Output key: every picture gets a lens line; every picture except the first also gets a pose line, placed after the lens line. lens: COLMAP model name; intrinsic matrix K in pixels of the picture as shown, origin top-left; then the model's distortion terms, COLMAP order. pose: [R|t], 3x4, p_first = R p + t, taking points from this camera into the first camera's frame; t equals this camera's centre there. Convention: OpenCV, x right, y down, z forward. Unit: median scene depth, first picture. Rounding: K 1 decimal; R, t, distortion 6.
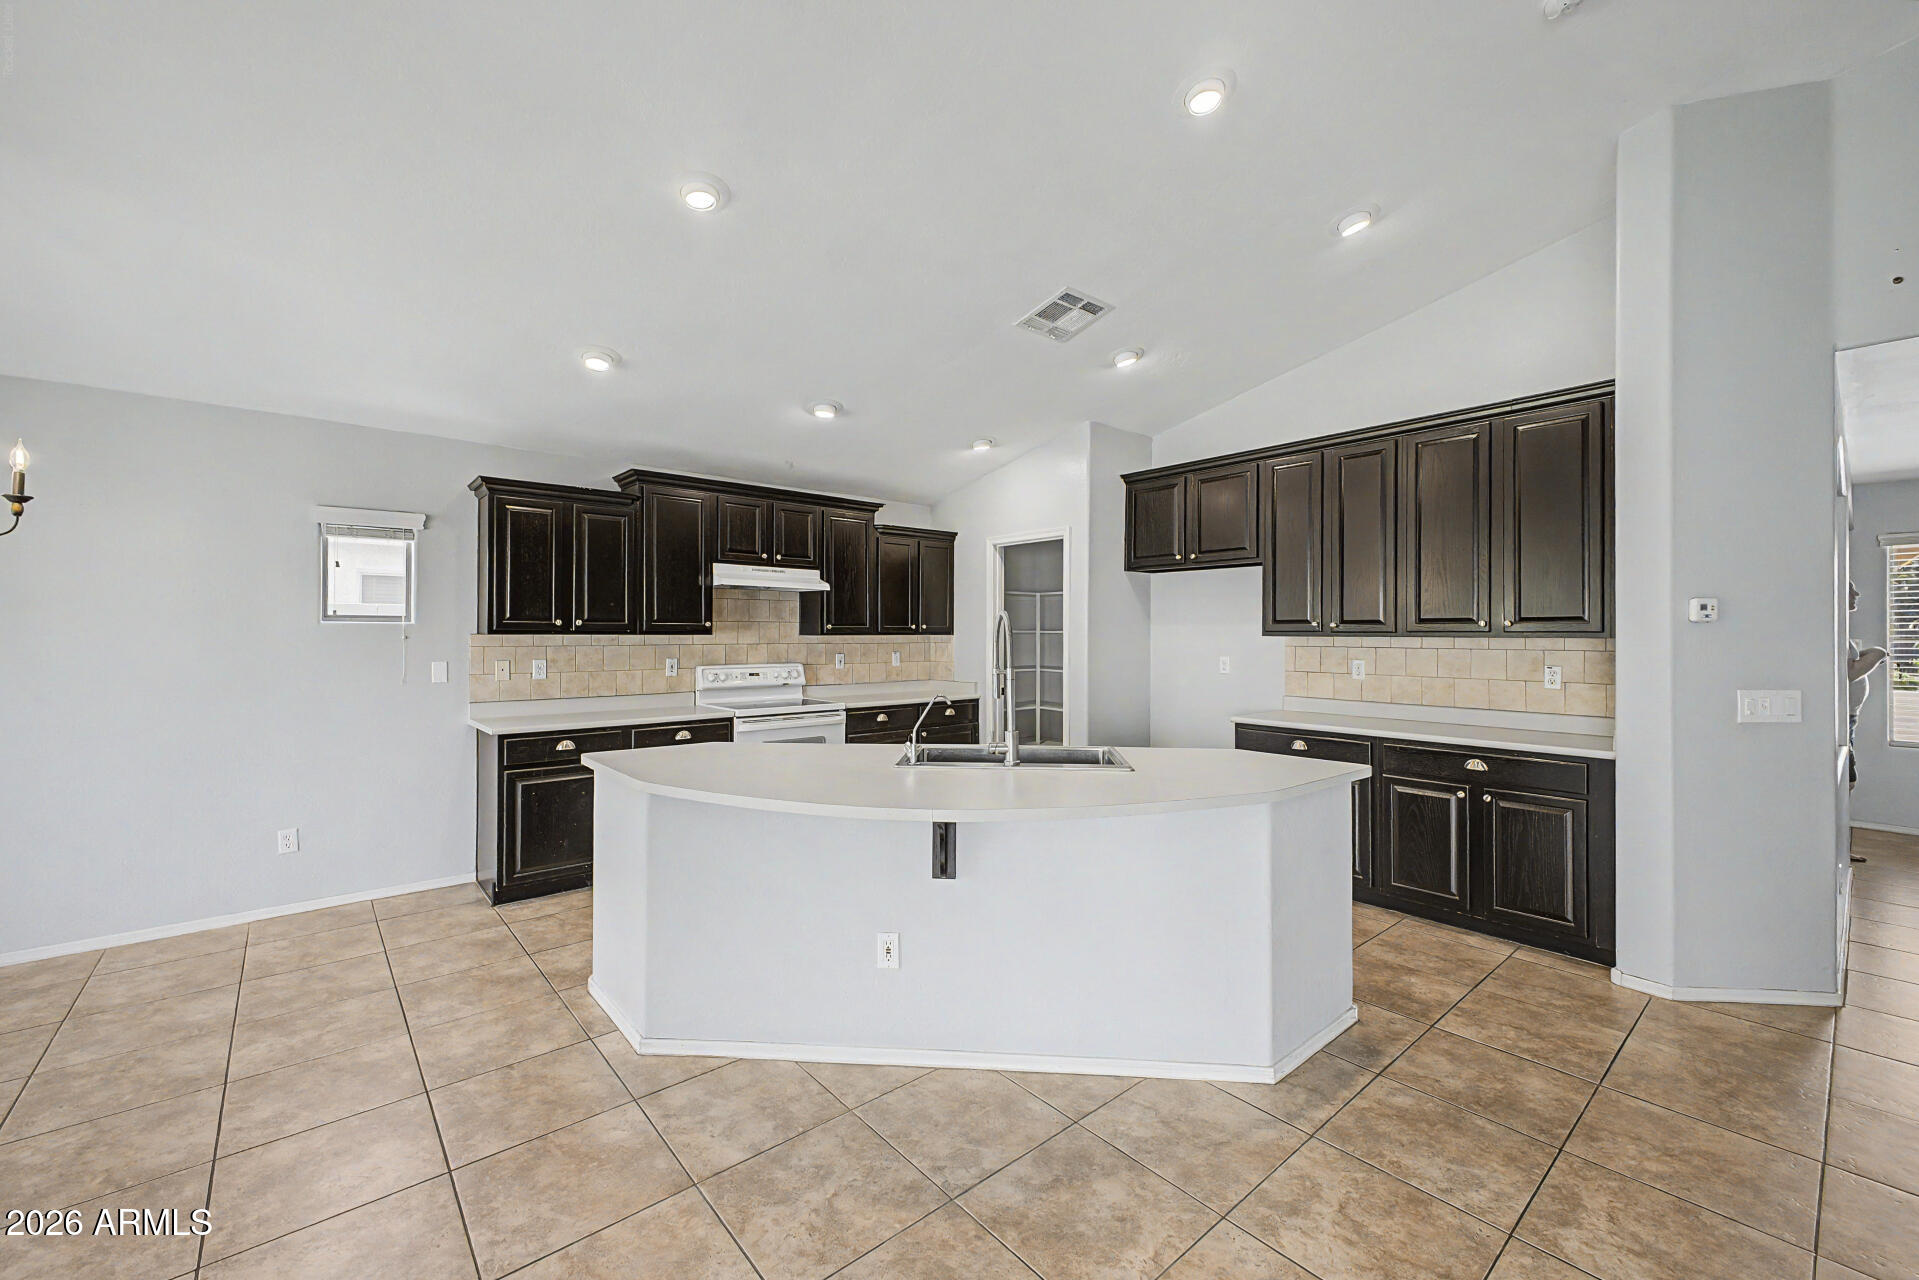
lens RADIAL K [[774.8, 0, 961.3], [0, 774.8, 628.0], [0, 0, 1]] dist [0.001378, 0.000035]
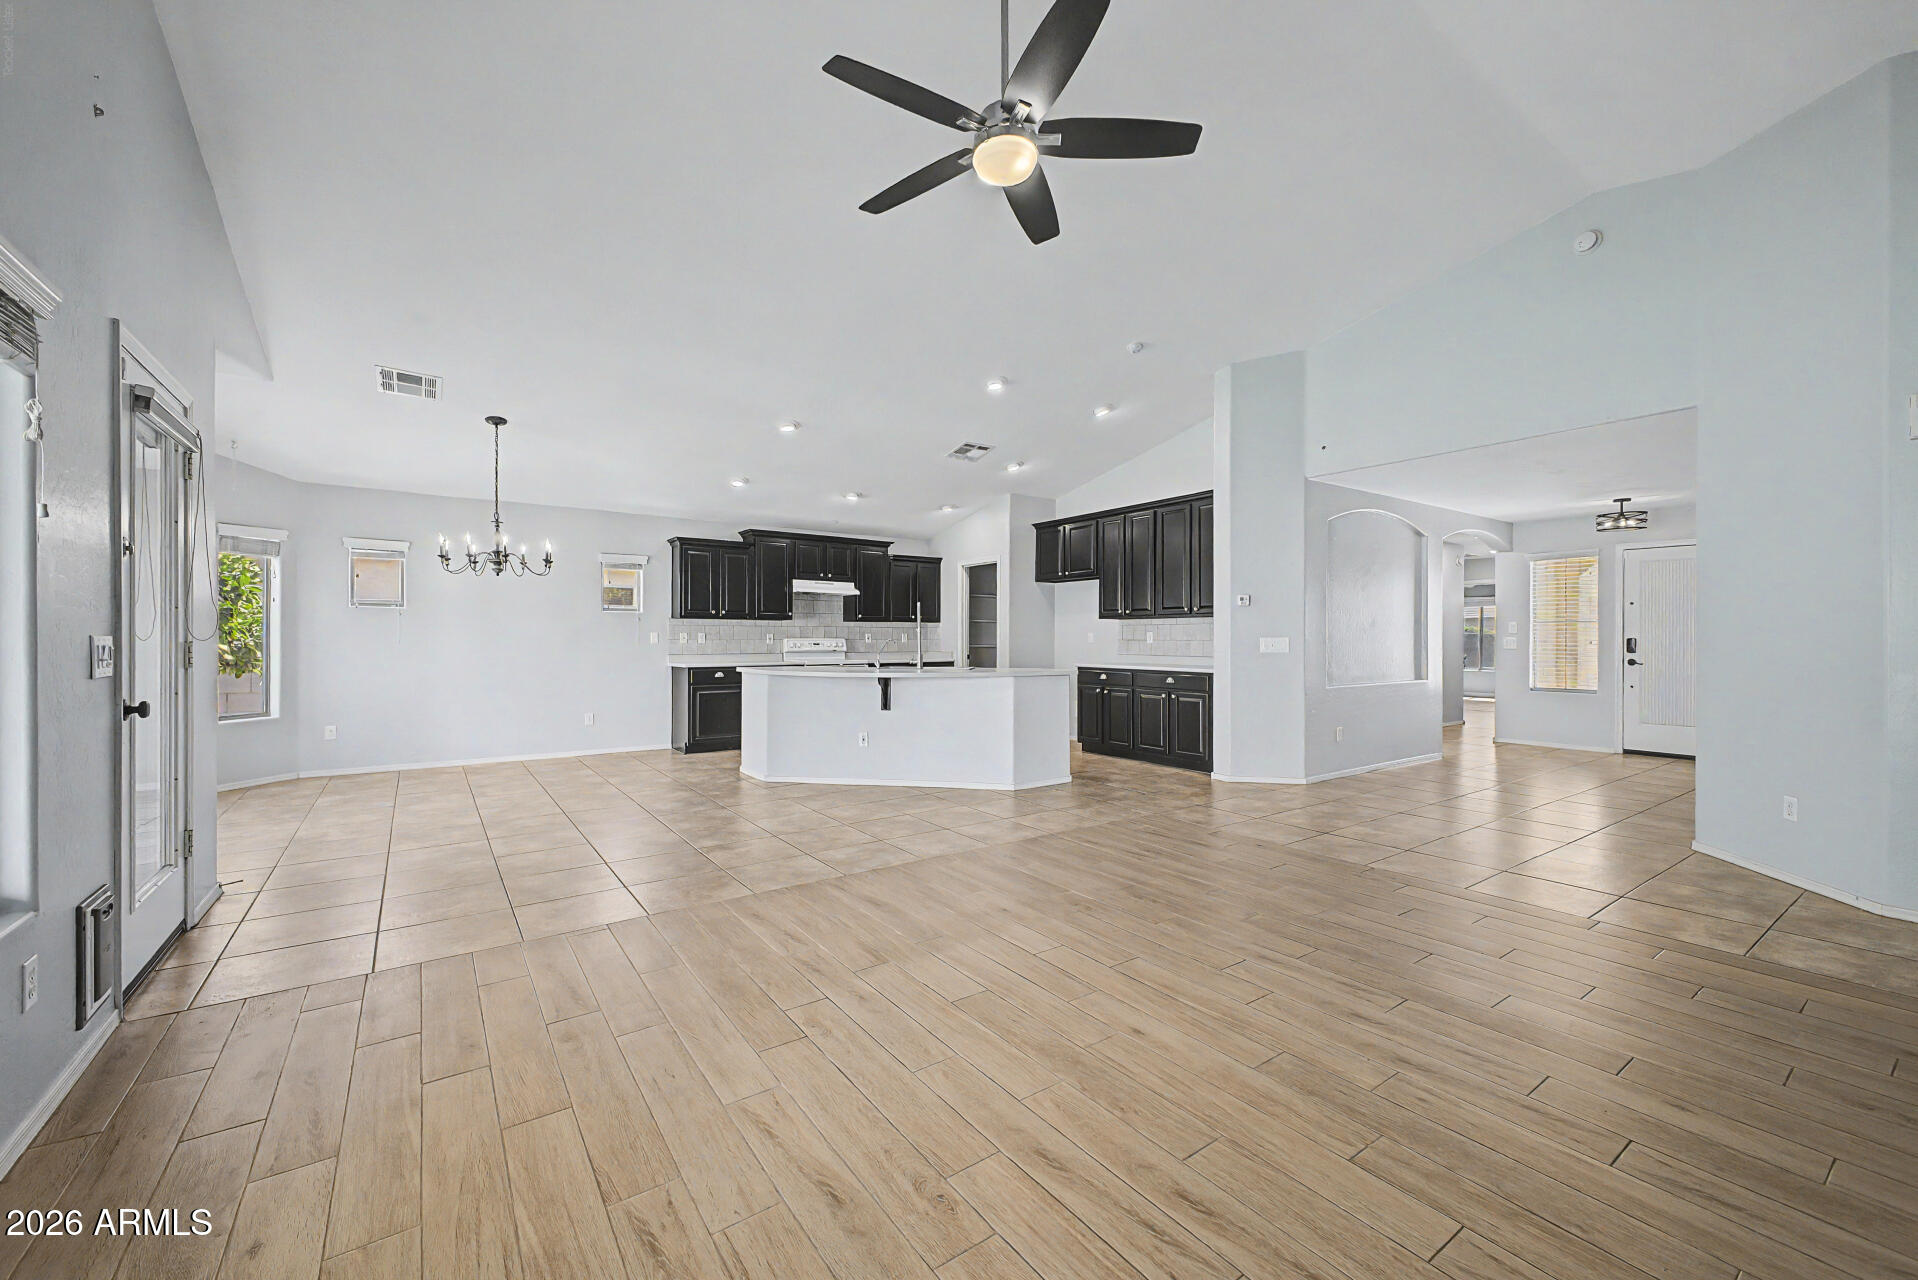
lens RADIAL K [[769.7, 0, 959.0], [0, 769.7, 640.0], [0, 0, 1]] dist [0.003254, 0.000087]
pose [[0.995545, -0.000212, -0.094283, 0.217460], [0.000883, 0.999975, 0.007074, 0.041107], [0.094279, -0.007125, 0.995520, -0.697338]]
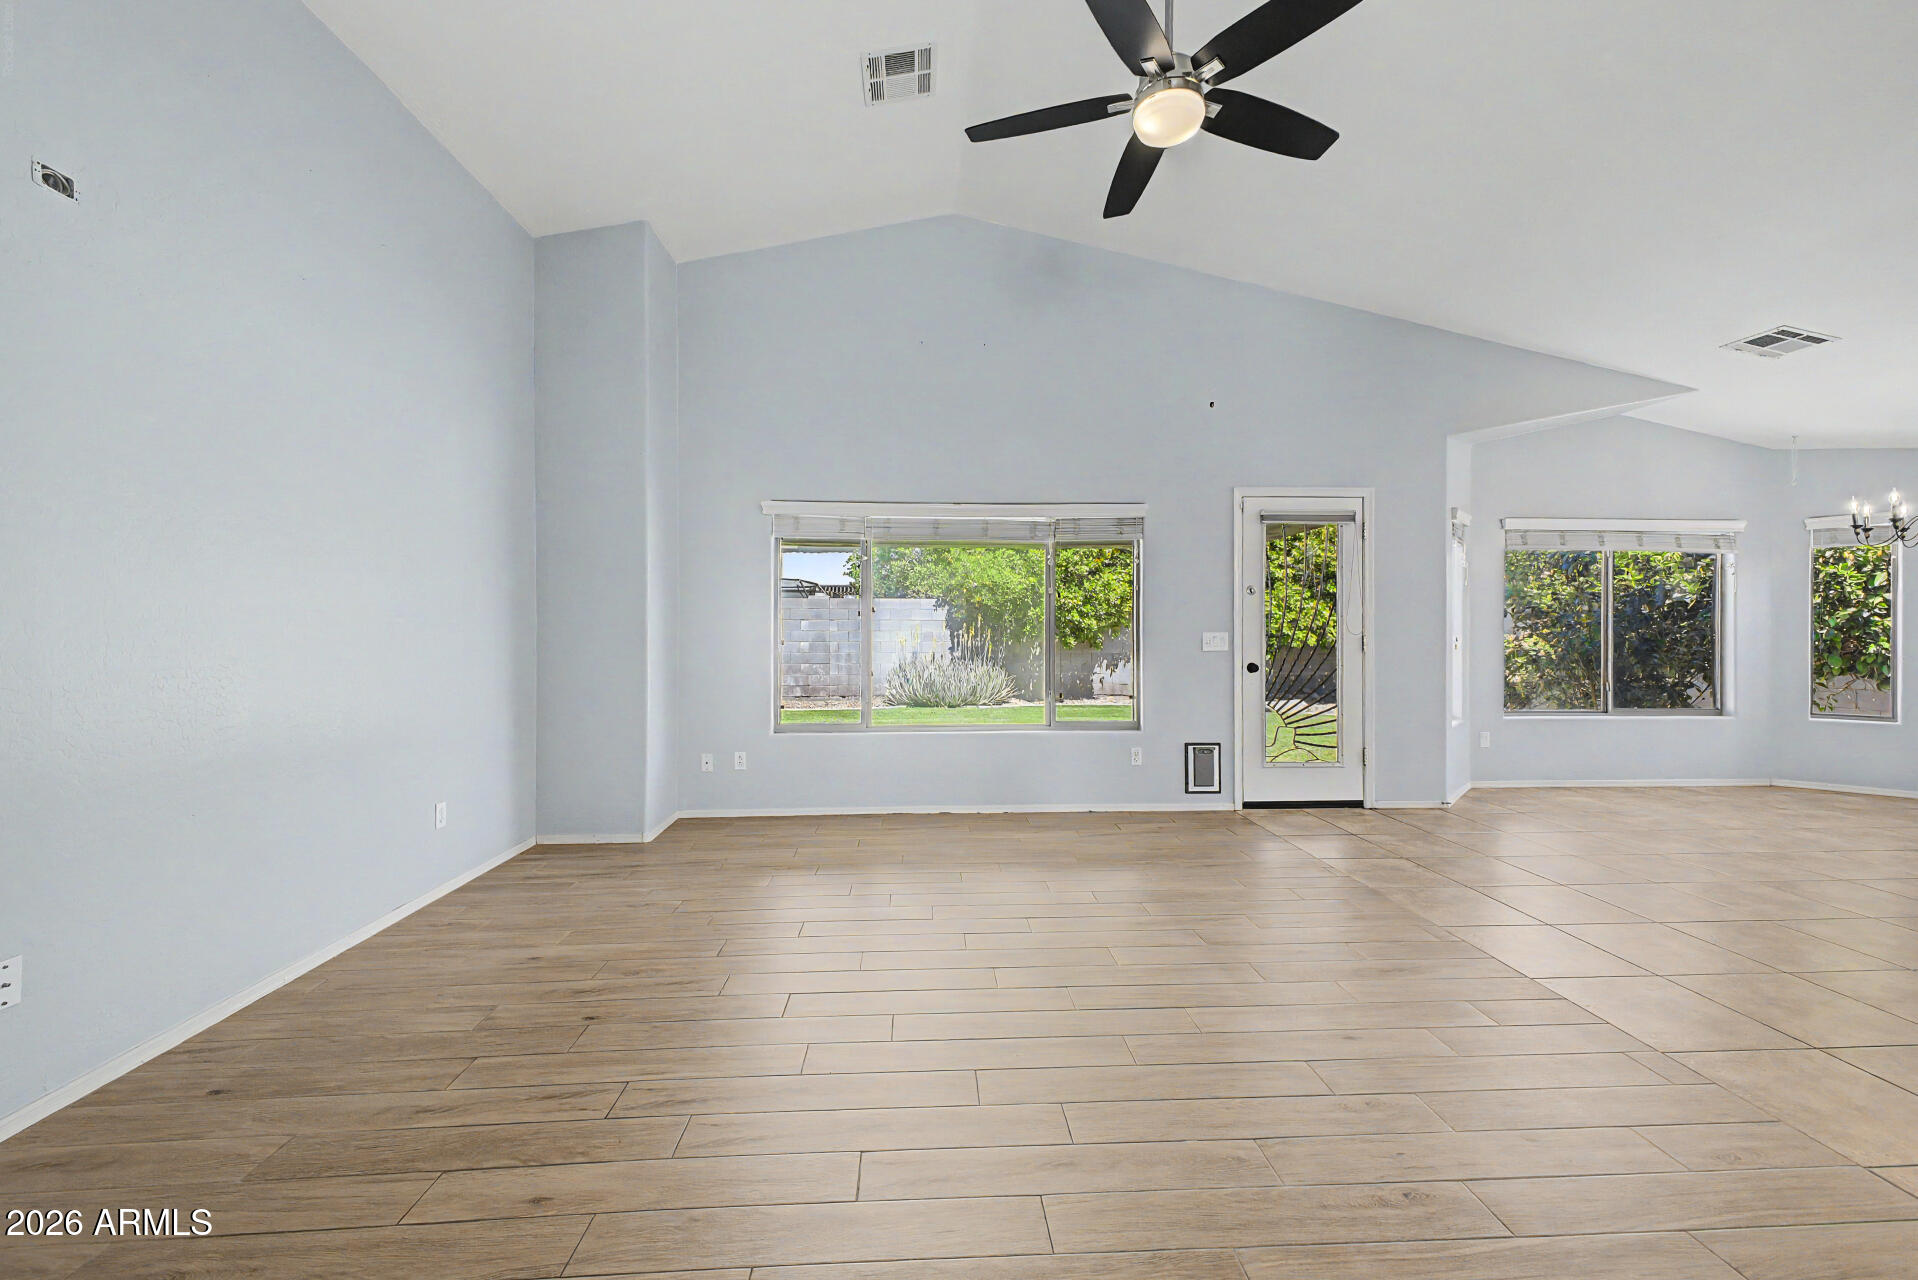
lens RADIAL K [[769.7, 0, 959.0], [0, 769.7, 640.0], [0, 0, 1]] dist [0.003254, 0.000087]
pose [[-0.611884, 0.006819, -0.790918, 0.691755], [0.002790, 0.999975, 0.006462, 0.042528], [0.790942, 0.001748, -0.611888, 0.064592]]
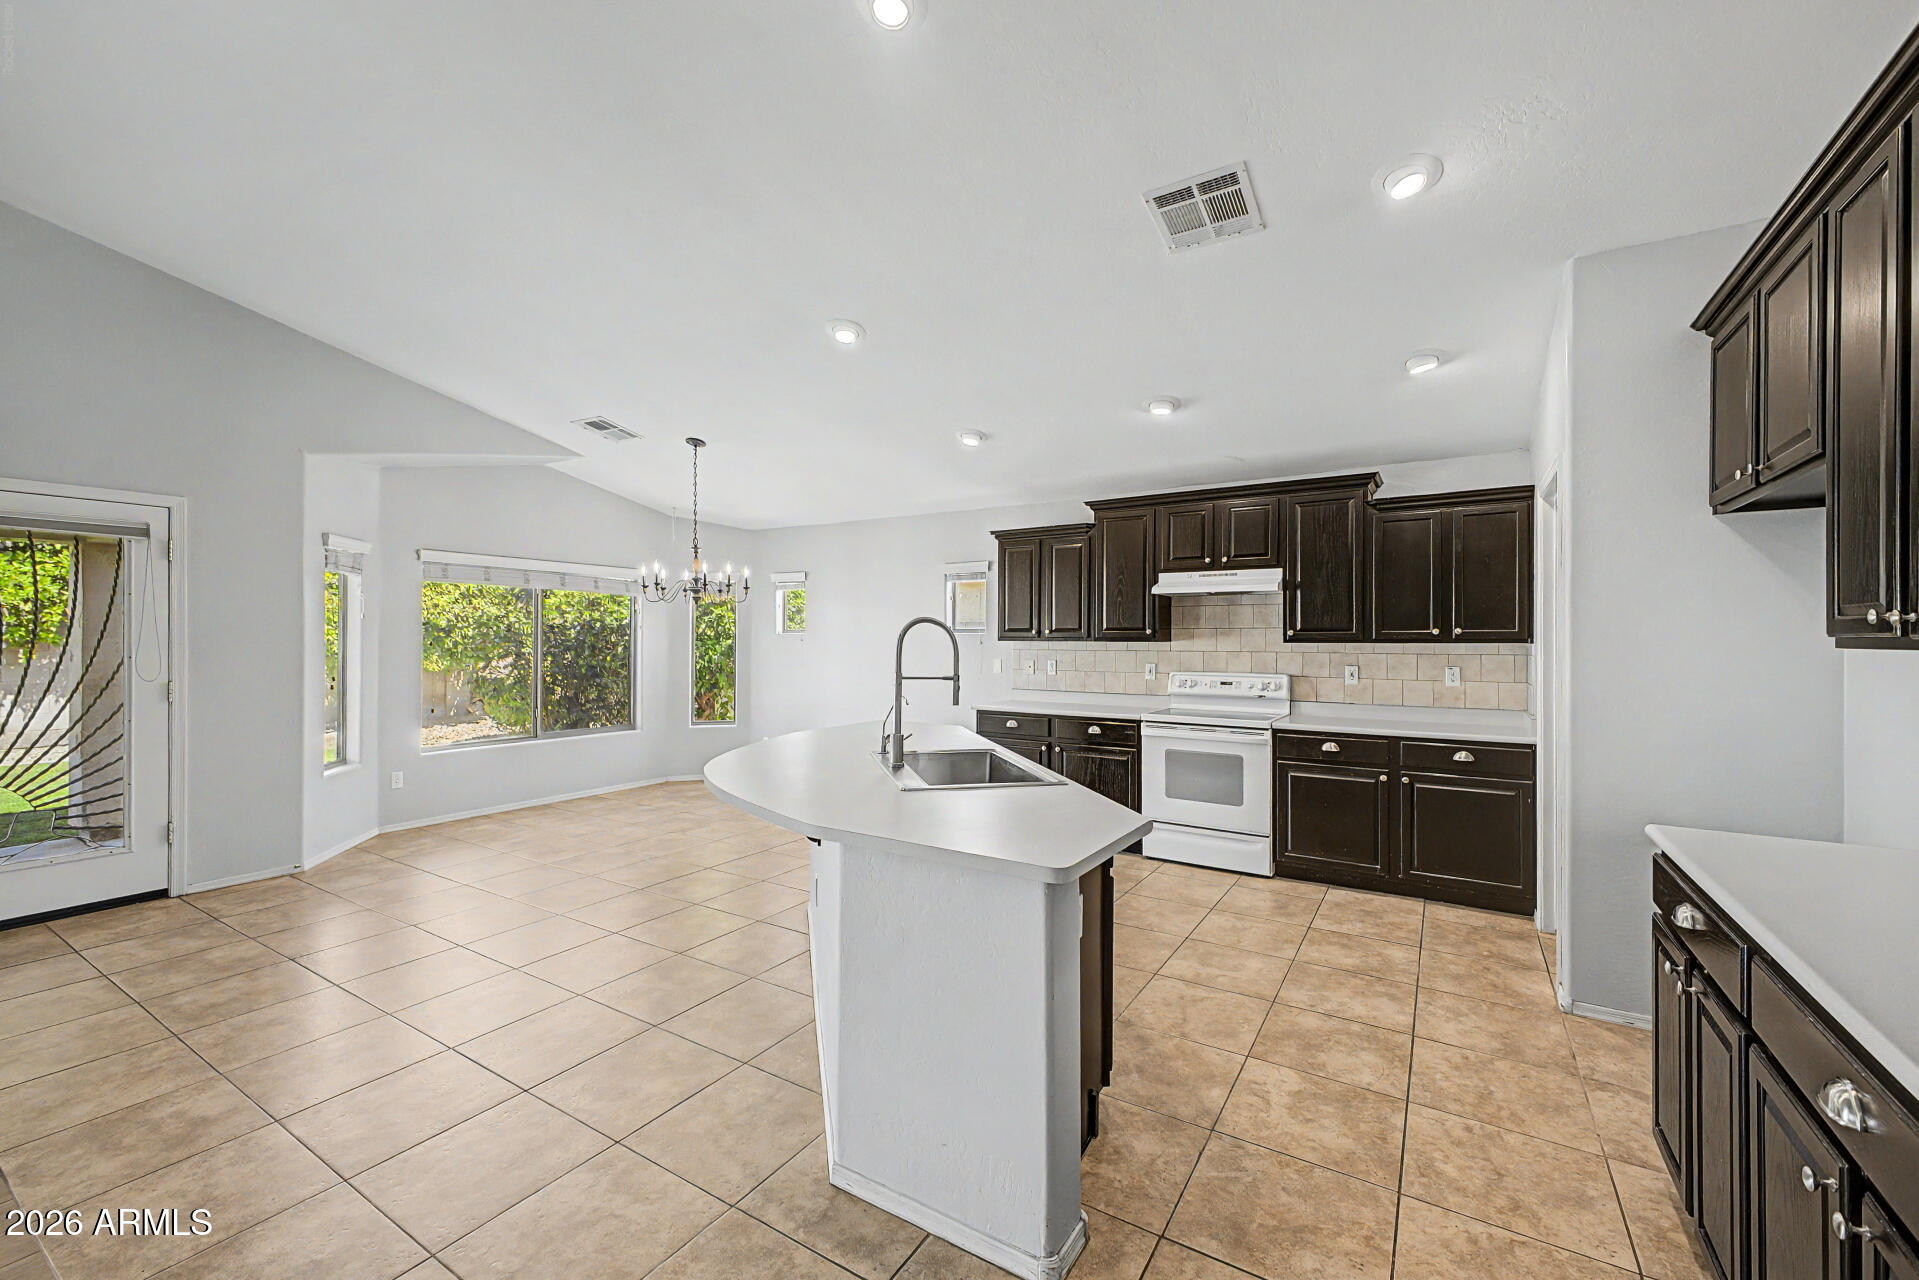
lens RADIAL K [[770.1, 0, 959.5], [0, 770.1, 640.0], [0, 0, 1]] dist [0.003254, 0.000087]
pose [[0.295188, -0.000082, -0.955439, 0.584124], [0.003698, 0.999993, 0.001057, 0.003654], [0.955432, -0.003845, 0.295186, 0.421182]]
